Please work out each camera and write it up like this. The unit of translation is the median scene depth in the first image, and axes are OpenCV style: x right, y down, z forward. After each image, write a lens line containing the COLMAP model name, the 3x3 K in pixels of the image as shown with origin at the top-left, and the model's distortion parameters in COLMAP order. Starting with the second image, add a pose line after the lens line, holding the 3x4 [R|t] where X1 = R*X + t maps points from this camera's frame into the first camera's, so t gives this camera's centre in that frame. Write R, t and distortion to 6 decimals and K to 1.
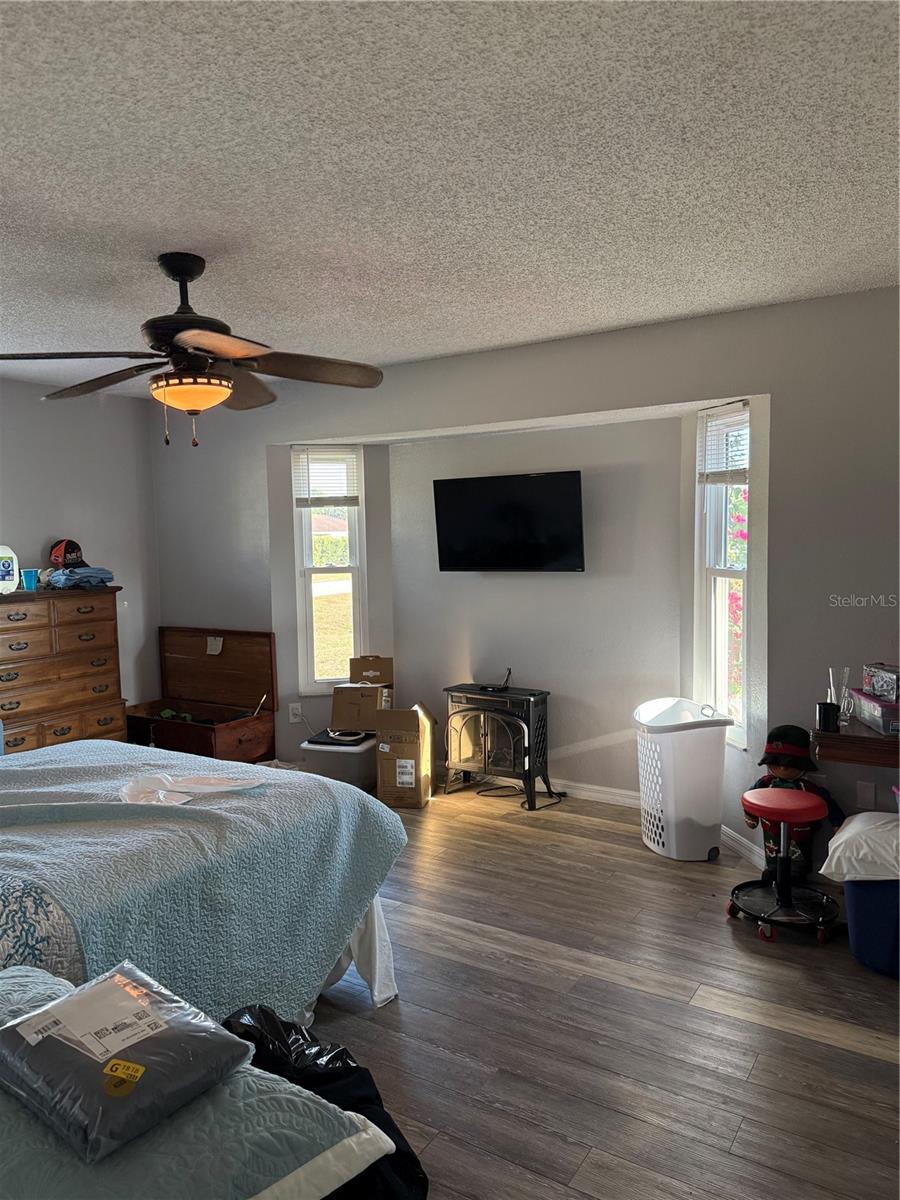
lens RADIAL K [[842.7, 0, 450.3], [0, 842.7, 597.2], [0, 0, 1]] dist [0.029555, -0.036709]
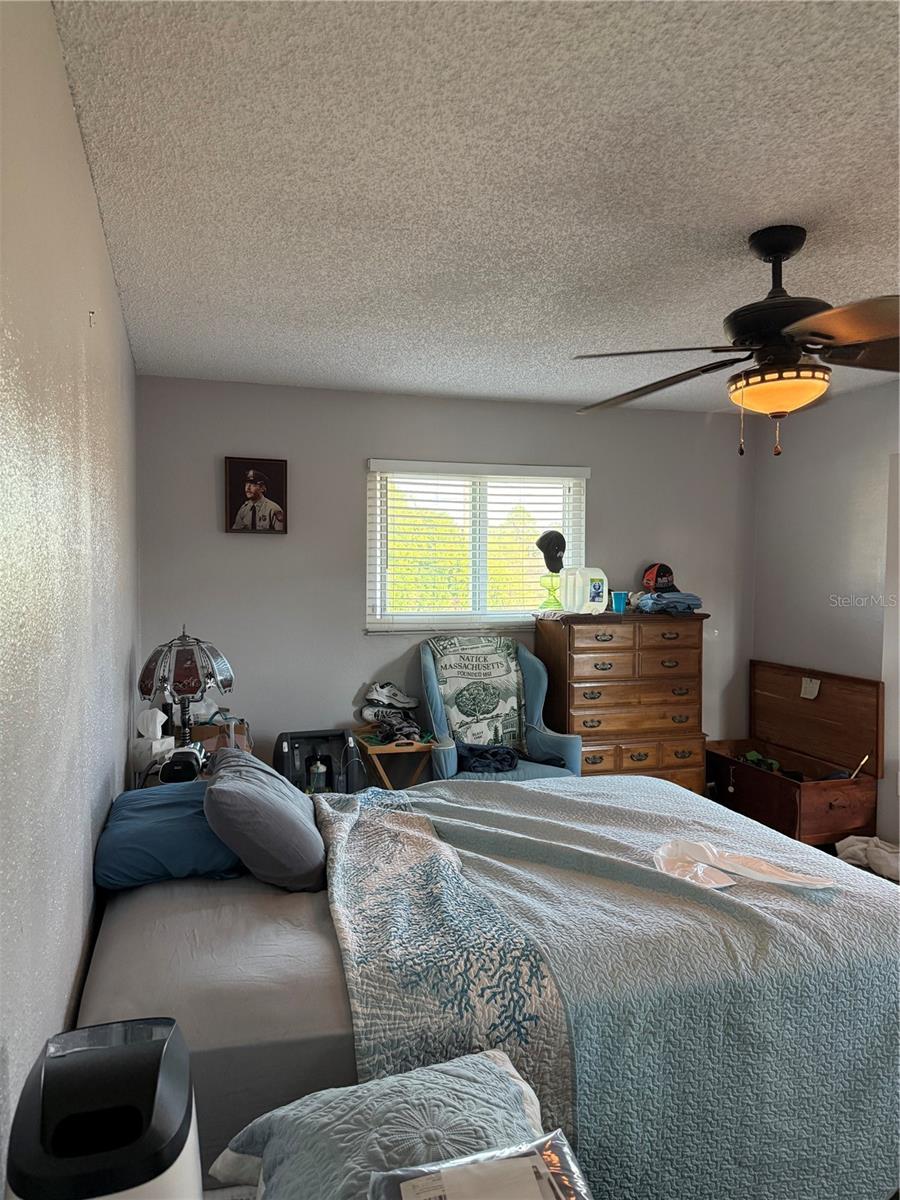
lens RADIAL K [[842.7, 0, 450.3], [0, 842.7, 597.2], [0, 0, 1]] dist [0.029555, -0.036709]
pose [[0.759180, 0.051934, -0.648805, 0.001723], [-0.070307, 0.997522, -0.002420, -0.015051], [0.647072, 0.047453, 0.760951, 0.169506]]
